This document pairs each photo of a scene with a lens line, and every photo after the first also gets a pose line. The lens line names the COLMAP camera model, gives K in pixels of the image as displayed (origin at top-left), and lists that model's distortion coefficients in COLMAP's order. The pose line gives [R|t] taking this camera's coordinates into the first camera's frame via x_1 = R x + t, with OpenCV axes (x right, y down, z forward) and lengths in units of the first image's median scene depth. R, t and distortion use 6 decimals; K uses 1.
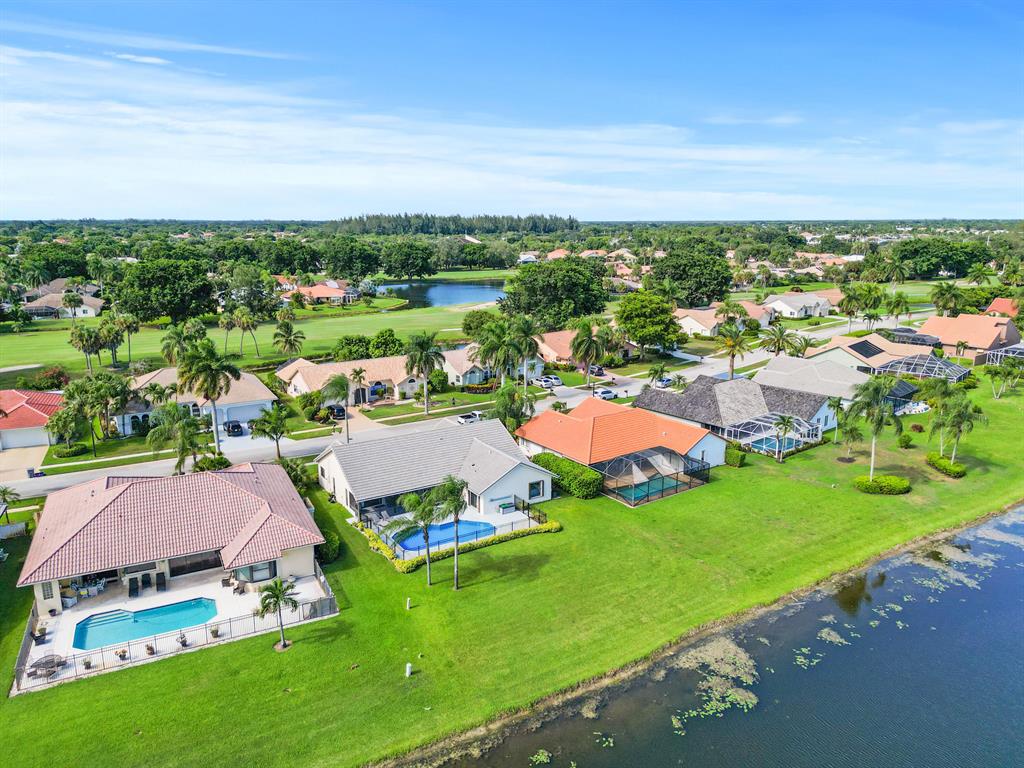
lens RADIAL K [[725.8, 0, 516.7], [0, 725.8, 385.8], [0, 0, 1]] dist [0.051734, -0.038073]
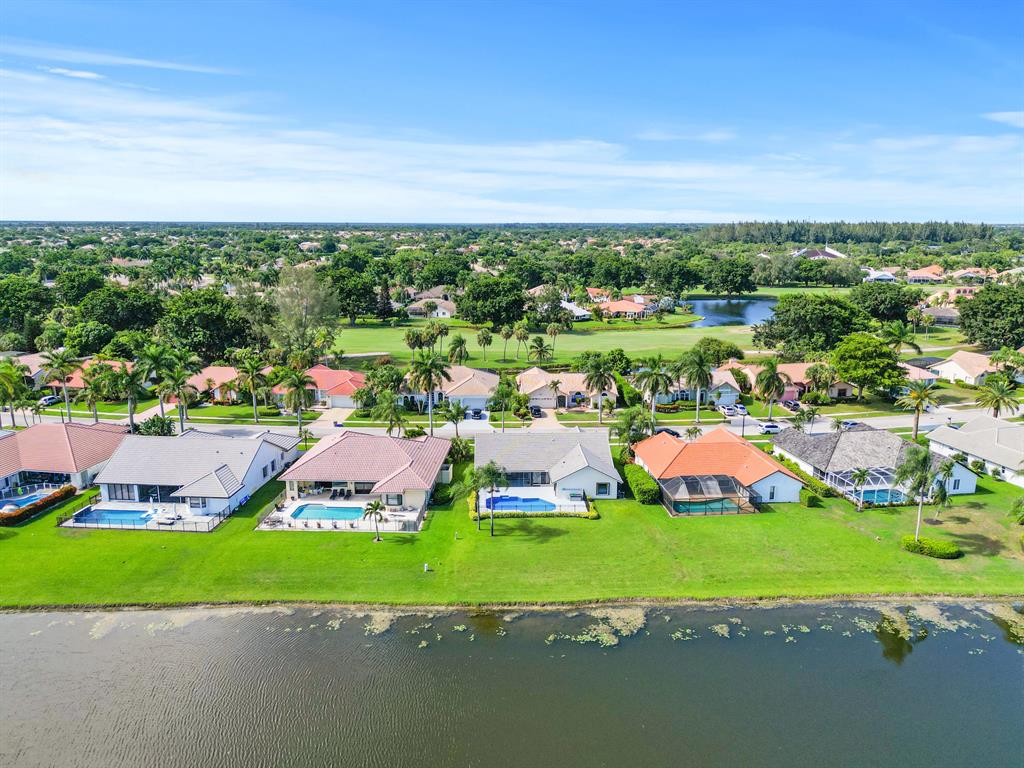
lens RADIAL K [[725.8, 0, 517.3], [0, 725.8, 382.7], [0, 0, 1]] dist [0.051734, -0.038073]
pose [[0.868994, 0.111535, -0.482088, 0.607052], [-0.114075, 0.993179, 0.024153, -0.075516], [0.481493, 0.034005, 0.875790, -0.291704]]
